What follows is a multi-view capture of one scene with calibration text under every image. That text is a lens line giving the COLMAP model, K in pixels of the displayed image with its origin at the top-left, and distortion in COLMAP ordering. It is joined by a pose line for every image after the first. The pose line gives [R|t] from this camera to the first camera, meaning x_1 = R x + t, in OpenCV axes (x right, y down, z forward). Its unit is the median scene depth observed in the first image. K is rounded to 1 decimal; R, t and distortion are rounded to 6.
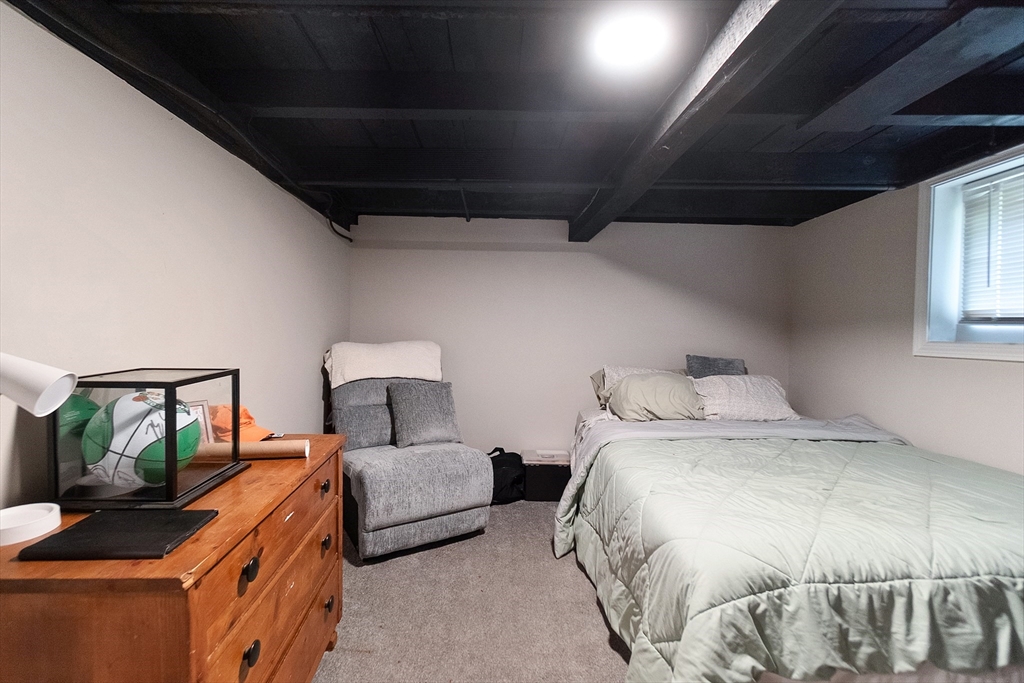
lens RADIAL K [[454.4, 0, 492.6], [0, 454.4, 345.6], [0, 0, 1]] dist [-0.001470, 0.000884]
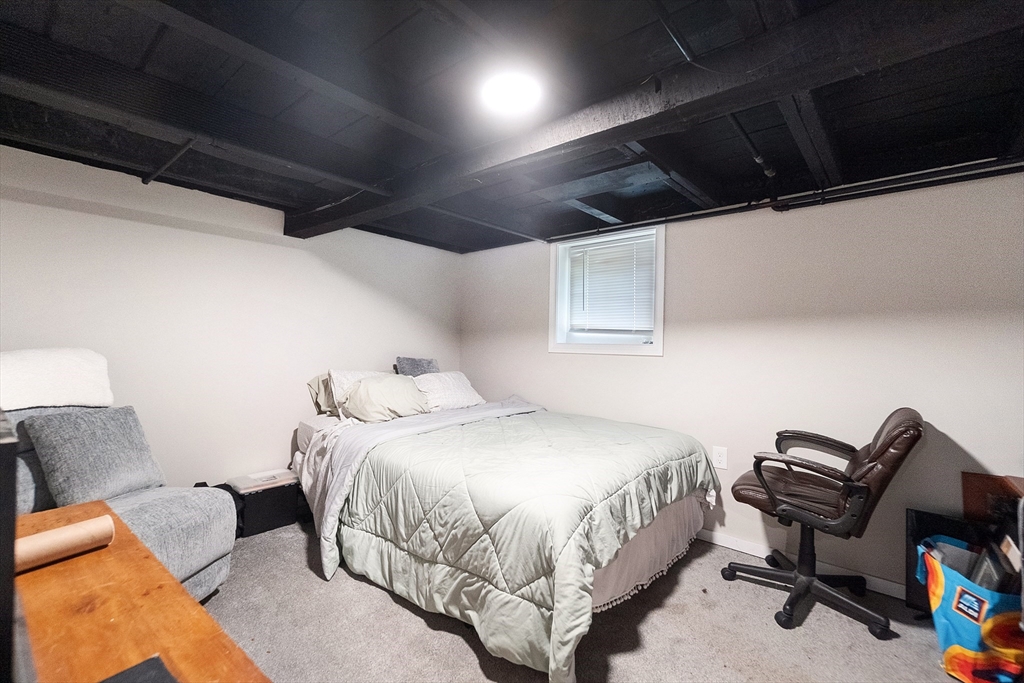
lens RADIAL K [[454.4, 0, 492.6], [0, 454.4, 345.6], [0, 0, 1]] dist [-0.001470, 0.000884]
pose [[0.643146, -0.011965, 0.765650, -0.471113], [0.017044, 0.999854, 0.001308, -0.007795], [-0.765554, 0.012208, 0.643256, 0.196431]]
